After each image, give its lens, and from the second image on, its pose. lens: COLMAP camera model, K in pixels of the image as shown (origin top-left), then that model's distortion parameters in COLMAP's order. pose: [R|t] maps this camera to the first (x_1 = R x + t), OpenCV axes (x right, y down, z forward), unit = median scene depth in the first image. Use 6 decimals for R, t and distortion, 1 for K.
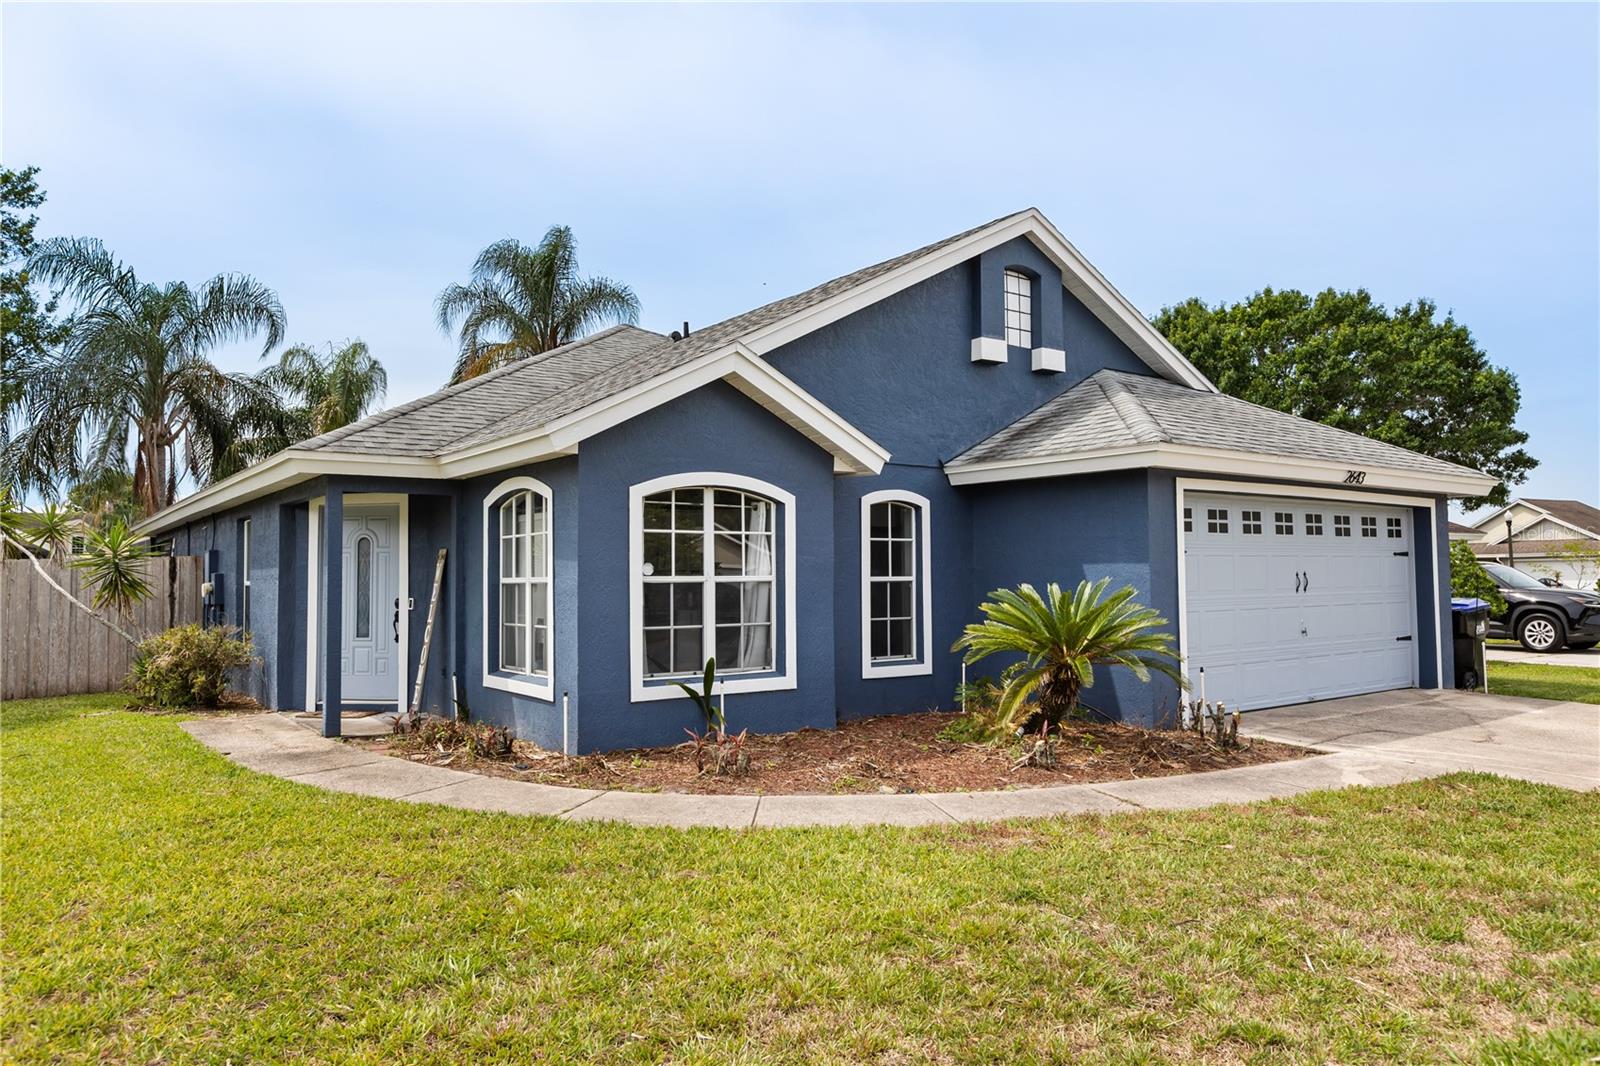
lens RADIAL K [[1085.8, 0, 801.9], [0, 1085.8, 530.5], [0, 0, 1]] dist [-0.007491, -0.002780]
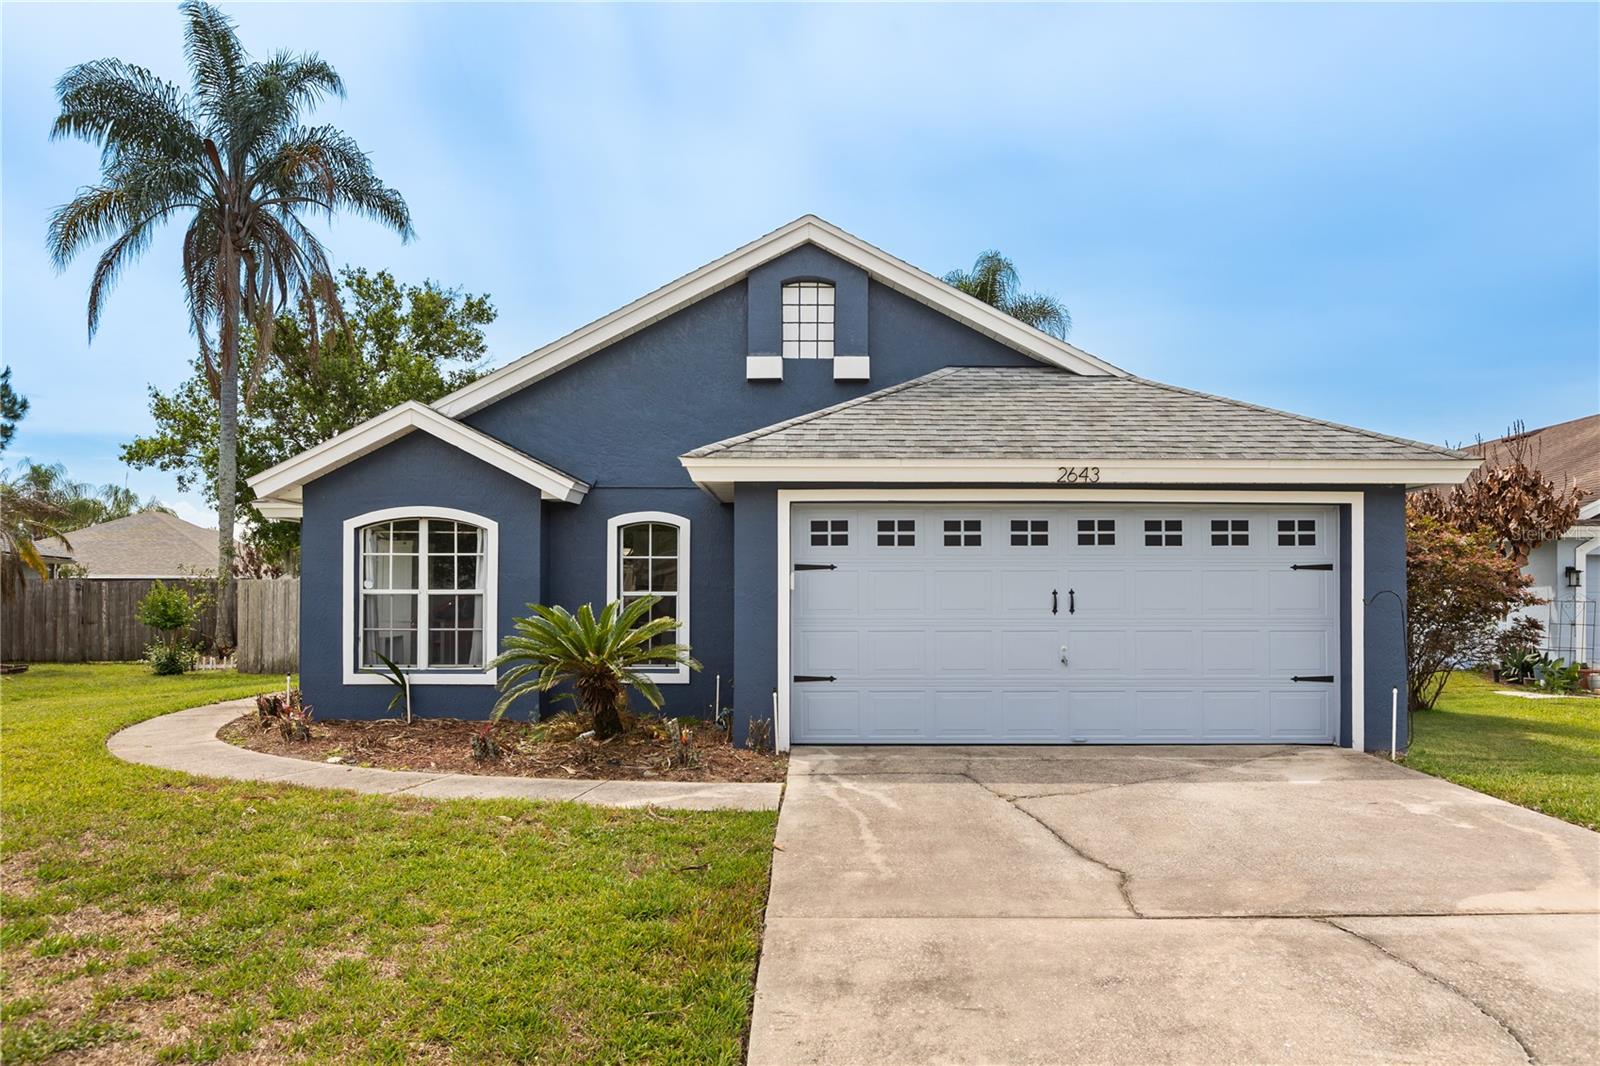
lens RADIAL K [[1085.8, 0, 805.4], [0, 1085.8, 595.1], [0, 0, 1]] dist [-0.007491, -0.002780]
pose [[0.804209, 0.007662, -0.594297, 0.837203], [0.017189, 0.999199, 0.036143, 0.009133], [0.594098, -0.039282, 0.803433, 0.215182]]
